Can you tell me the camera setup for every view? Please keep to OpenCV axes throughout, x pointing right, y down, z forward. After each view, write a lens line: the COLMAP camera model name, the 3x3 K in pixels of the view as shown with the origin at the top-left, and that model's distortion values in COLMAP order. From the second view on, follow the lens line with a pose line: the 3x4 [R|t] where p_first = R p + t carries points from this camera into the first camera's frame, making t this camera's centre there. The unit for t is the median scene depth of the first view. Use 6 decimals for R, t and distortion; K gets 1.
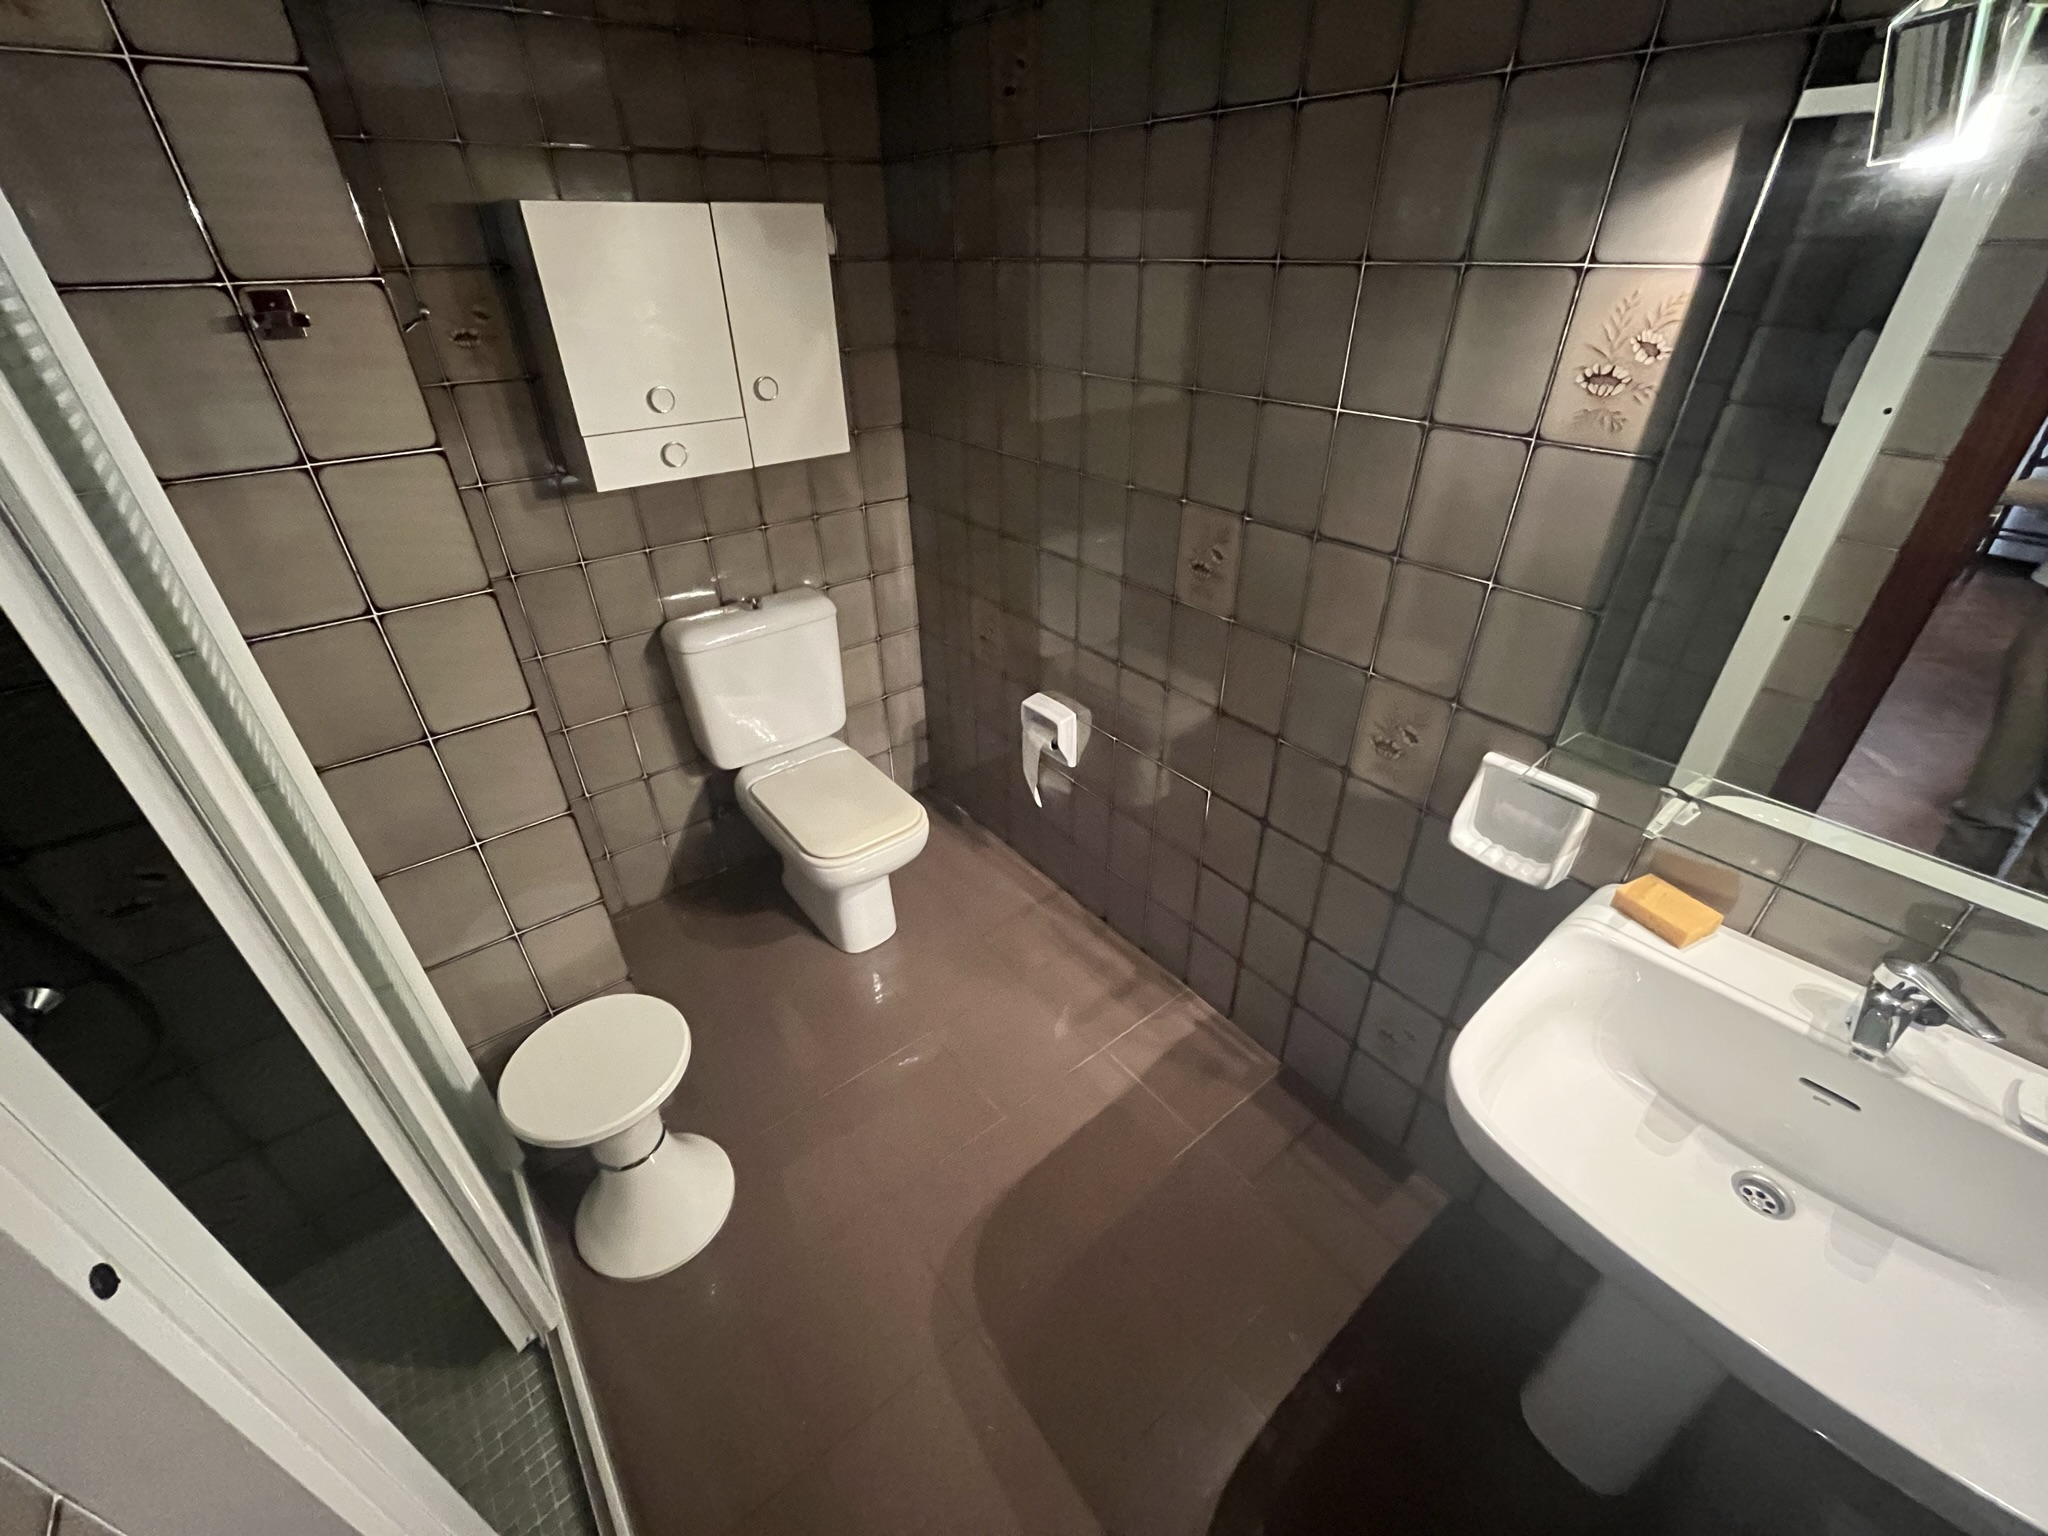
lens RADIAL K [[847.3, 0, 1024.4], [0, 847.3, 772.5], [0, 0, 1]] dist [0.001303, -0.000113]
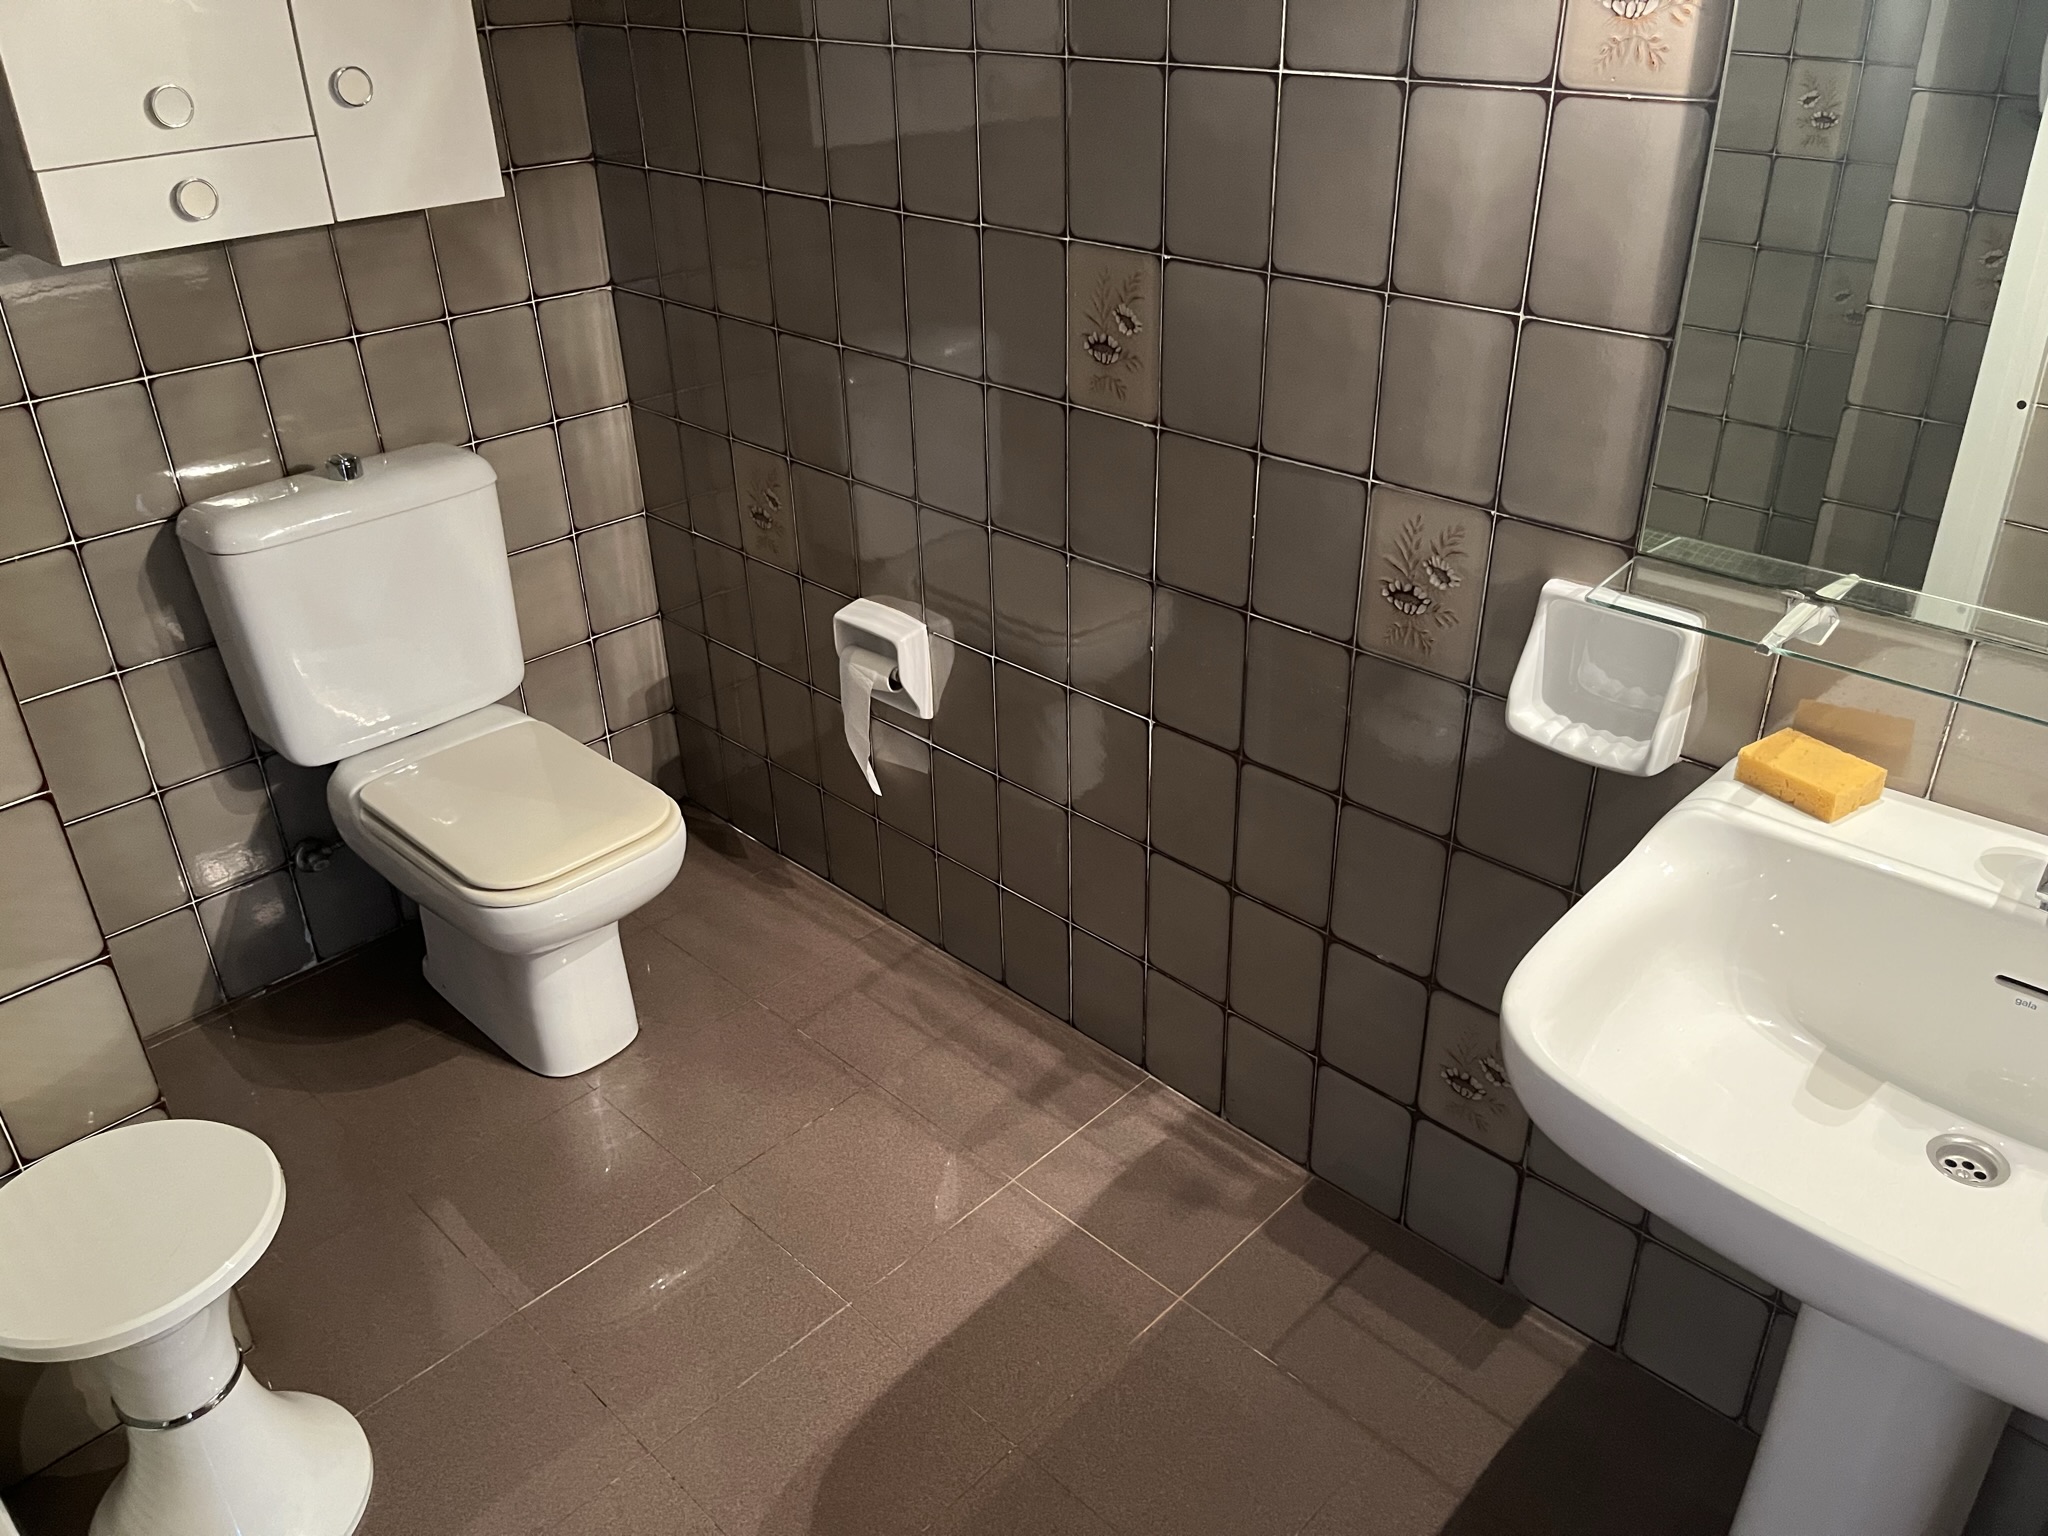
lens RADIAL K [[1571.6, 0, 1027.0], [0, 1571.6, 766.2], [0, 0, 1]] dist [0.061362, -0.087943]
pose [[0.991817, -0.070293, 0.106572, 0.006839], [0.076104, 0.995771, -0.051464, 0.091132], [-0.102503, 0.059154, 0.992972, -0.093013]]
